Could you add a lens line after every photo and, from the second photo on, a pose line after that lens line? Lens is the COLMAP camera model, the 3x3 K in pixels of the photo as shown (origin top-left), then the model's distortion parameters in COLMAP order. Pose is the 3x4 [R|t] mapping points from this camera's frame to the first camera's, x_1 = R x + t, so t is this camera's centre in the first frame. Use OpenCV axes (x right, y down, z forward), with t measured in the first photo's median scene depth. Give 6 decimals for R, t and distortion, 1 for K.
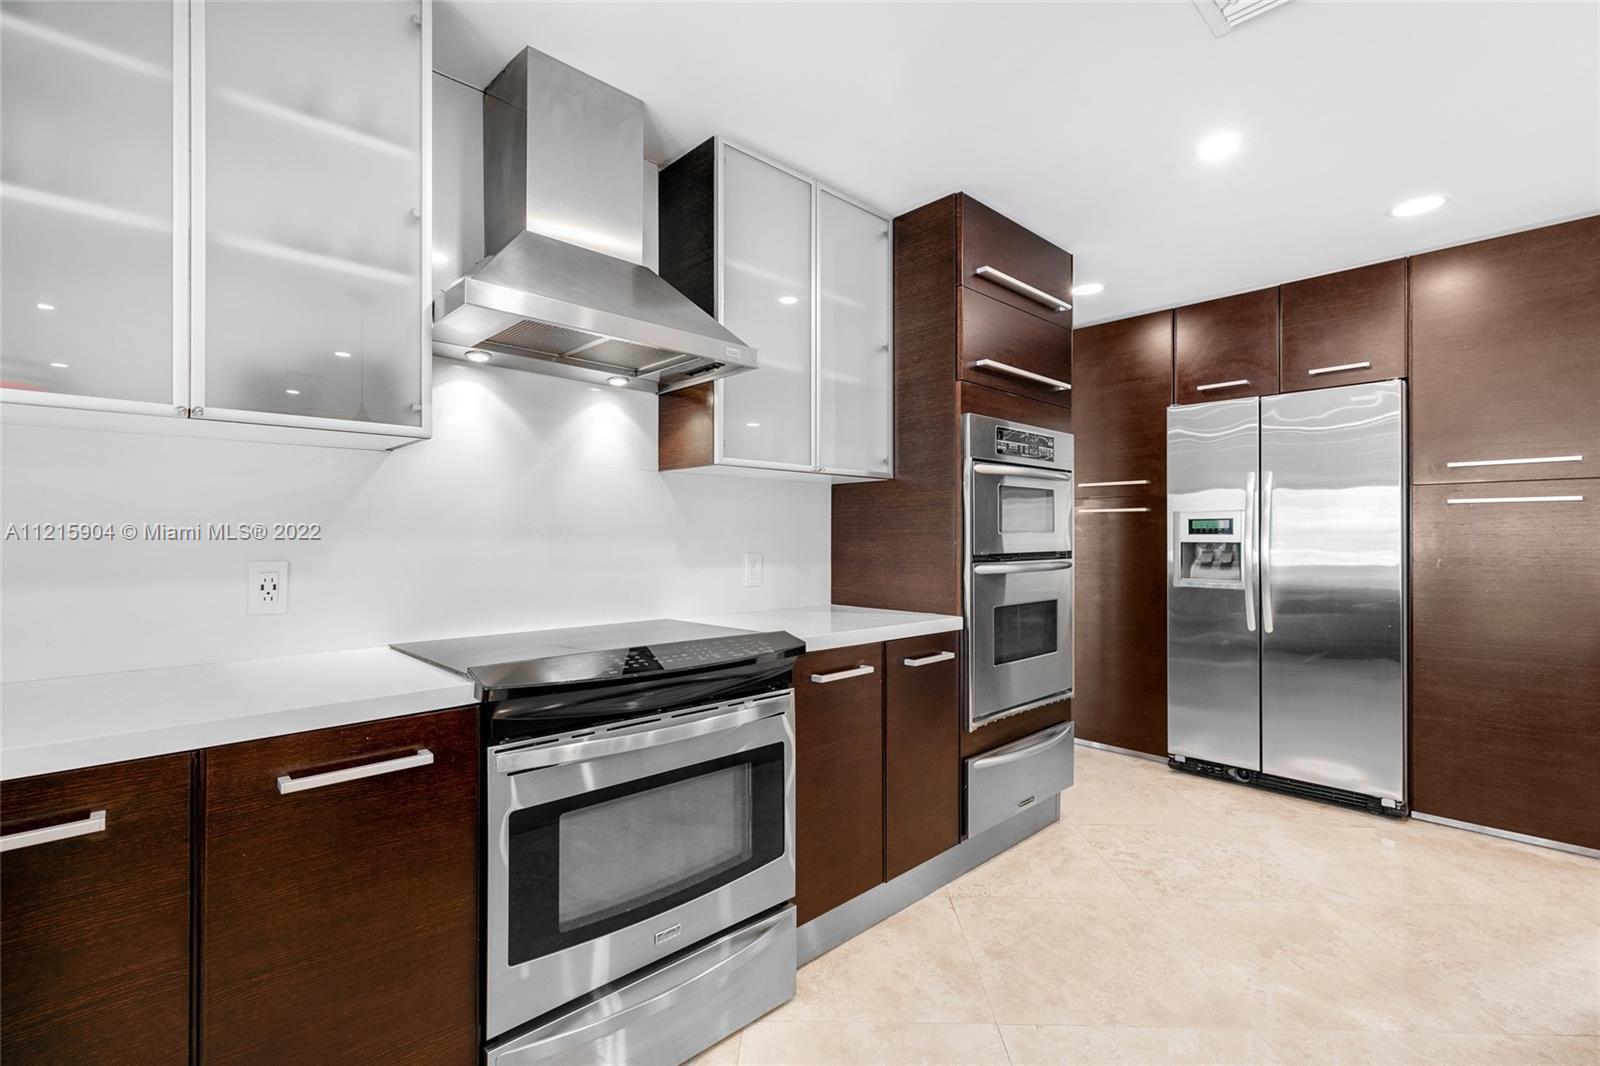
lens RADIAL K [[714.4, 0, 805.5], [0, 714.4, 529.2], [0, 0, 1]] dist [0.000161, 0.000486]
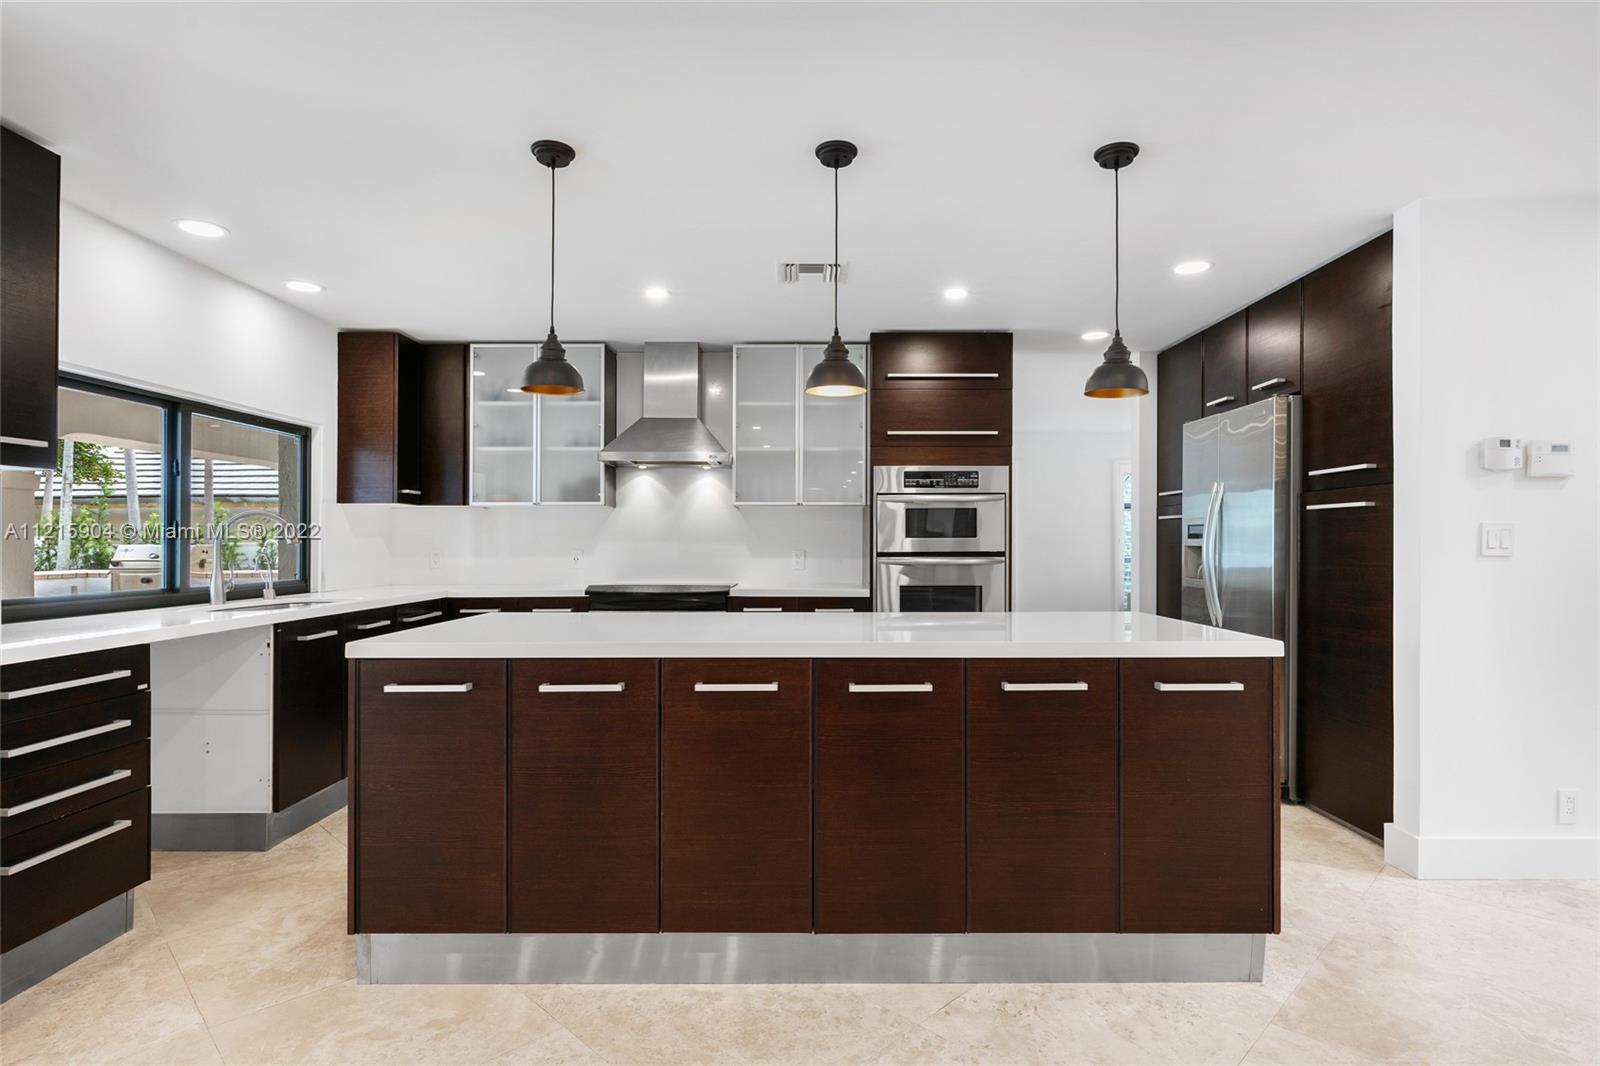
lens RADIAL K [[824.0, 0, 805.6], [0, 824.0, 538.7], [0, 0, 1]] dist [0.003113, 0.000495]
pose [[0.727236, -0.002806, -0.686382, 1.328951], [0.007152, 0.999968, 0.003490, -0.002584], [0.686351, -0.007447, 0.727233, -0.460172]]
